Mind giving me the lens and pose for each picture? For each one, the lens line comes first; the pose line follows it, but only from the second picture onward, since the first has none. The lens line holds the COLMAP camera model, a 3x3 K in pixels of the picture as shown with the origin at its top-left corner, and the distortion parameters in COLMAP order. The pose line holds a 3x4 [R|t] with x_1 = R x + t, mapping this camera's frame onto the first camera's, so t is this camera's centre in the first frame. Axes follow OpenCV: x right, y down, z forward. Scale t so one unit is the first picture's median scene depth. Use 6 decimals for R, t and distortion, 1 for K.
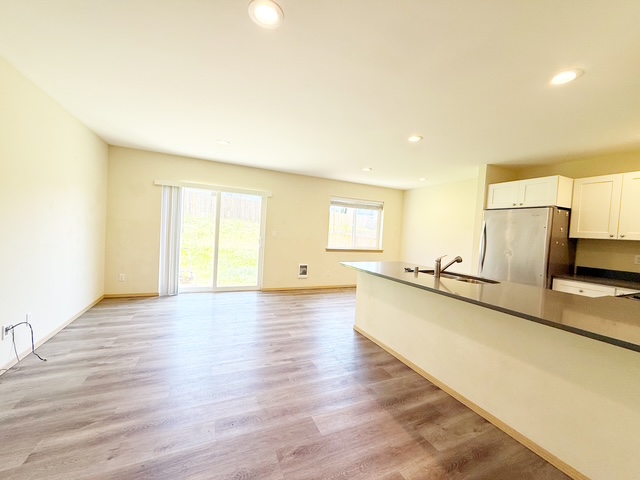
lens RADIAL K [[256.8, 0, 320.0], [0, 256.8, 240.0], [0, 0, 1]] dist [0.001215, 0.000321]
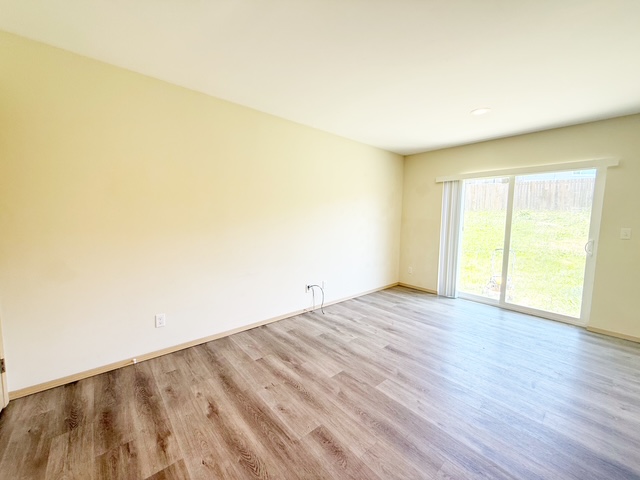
lens RADIAL K [[256.8, 0, 320.0], [0, 256.8, 240.0], [0, 0, 1]] dist [0.001215, 0.000321]
pose [[0.283938, 0.030277, -0.958365, 0.267197], [-0.035554, 0.999146, 0.021031, 0.002610], [0.958183, 0.028102, 0.284772, 0.396471]]
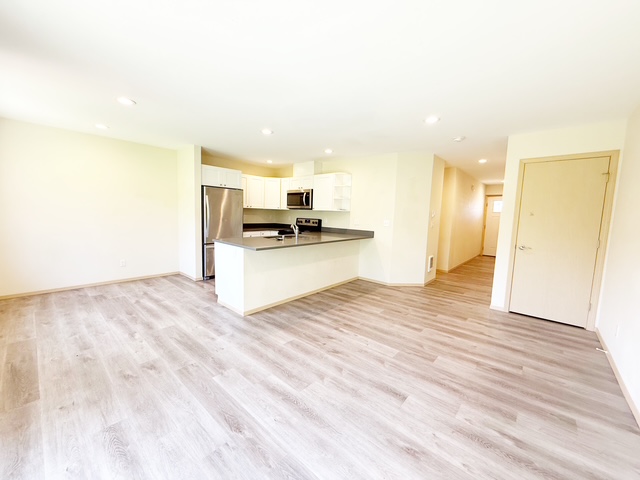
lens RADIAL K [[251.7, 0, 320.0], [0, 251.7, 240.0], [0, 0, 1]] dist [-0.009850, 0.000206]
pose [[-0.399549, -0.165591, 0.901632, -0.863923], [-0.017451, 0.984746, 0.173122, -0.100885], [-0.916546, 0.053436, -0.396344, 1.255340]]
